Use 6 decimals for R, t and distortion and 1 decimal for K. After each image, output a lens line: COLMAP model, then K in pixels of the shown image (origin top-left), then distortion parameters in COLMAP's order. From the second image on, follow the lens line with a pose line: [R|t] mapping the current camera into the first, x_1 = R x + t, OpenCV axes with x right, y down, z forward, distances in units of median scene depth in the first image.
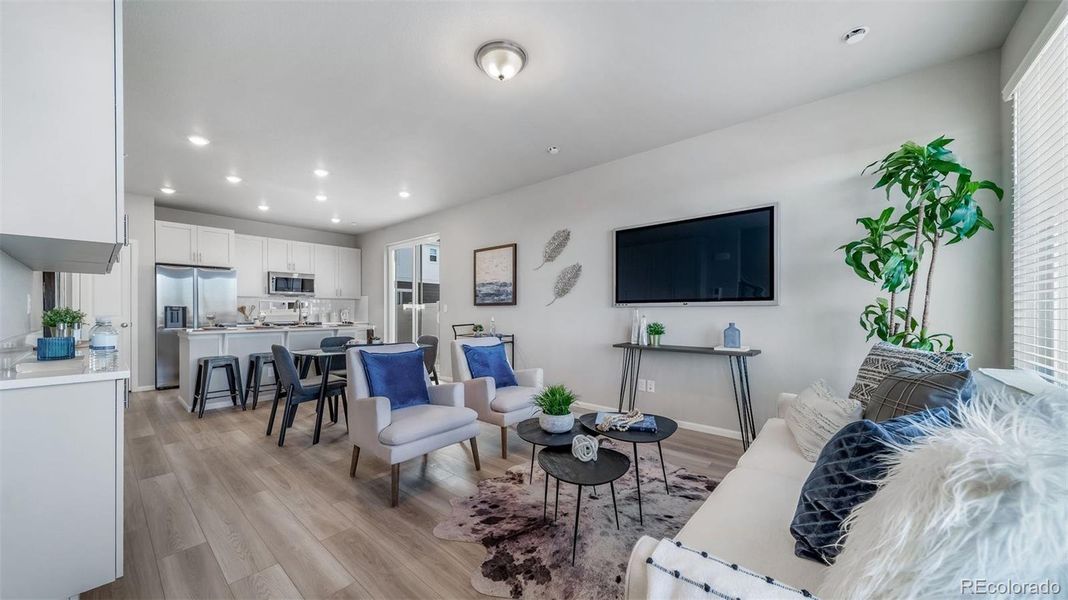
lens RADIAL K [[377.1, 0, 525.1], [0, 377.1, 311.2], [0, 0, 1]] dist [0.005034, -0.000033]
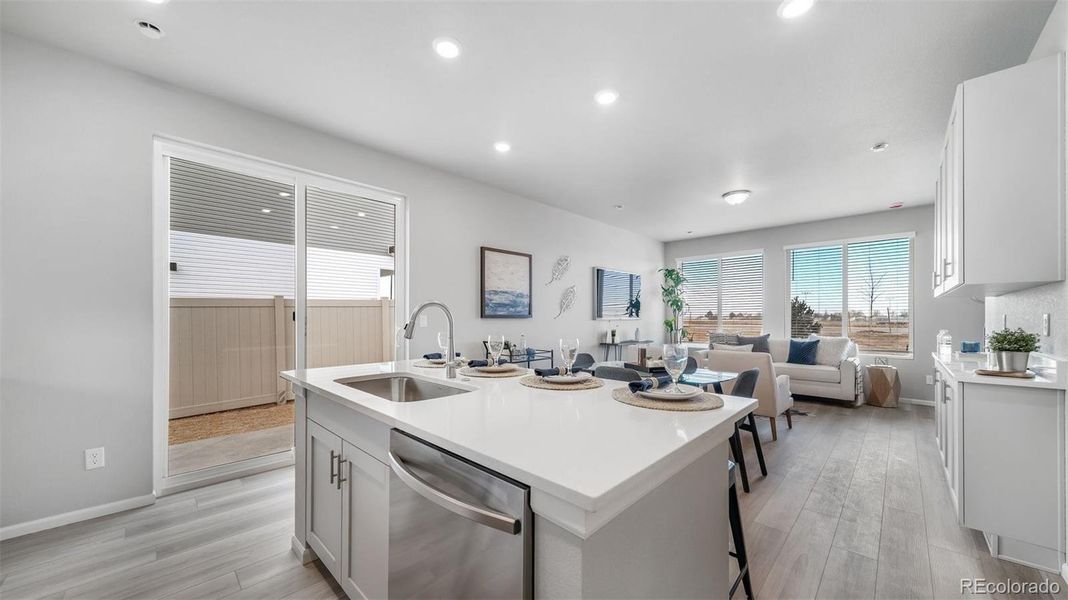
lens RADIAL K [[377.9, 0, 519.9], [0, 377.9, 318.3], [0, 0, 1]] dist [0.001017, 0.000240]
pose [[0.063980, -0.001202, 0.997950, -1.496134], [0.000739, 0.999999, 0.001157, -0.023919], [-0.997951, 0.000664, 0.063980, 1.437079]]
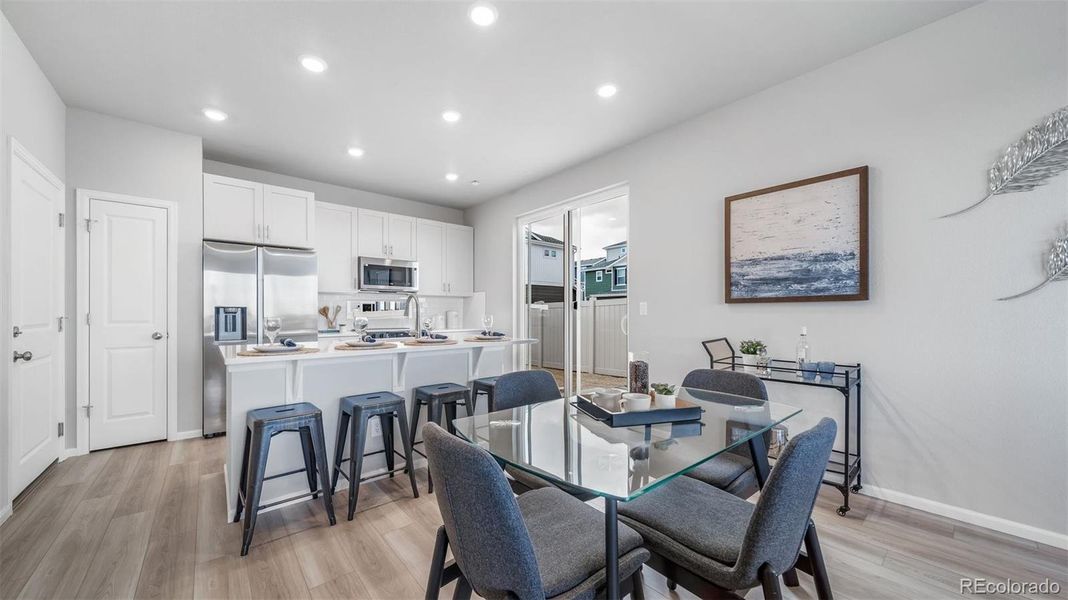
lens RADIAL K [[377.9, 0, 522.7], [0, 377.9, 312.9], [0, 0, 1]] dist [0.001017, 0.000240]
pose [[0.988704, -0.001063, -0.149875, -0.553435], [0.000623, 0.999995, -0.002985, 0.000402], [0.149877, 0.002858, 0.988700, 0.717981]]
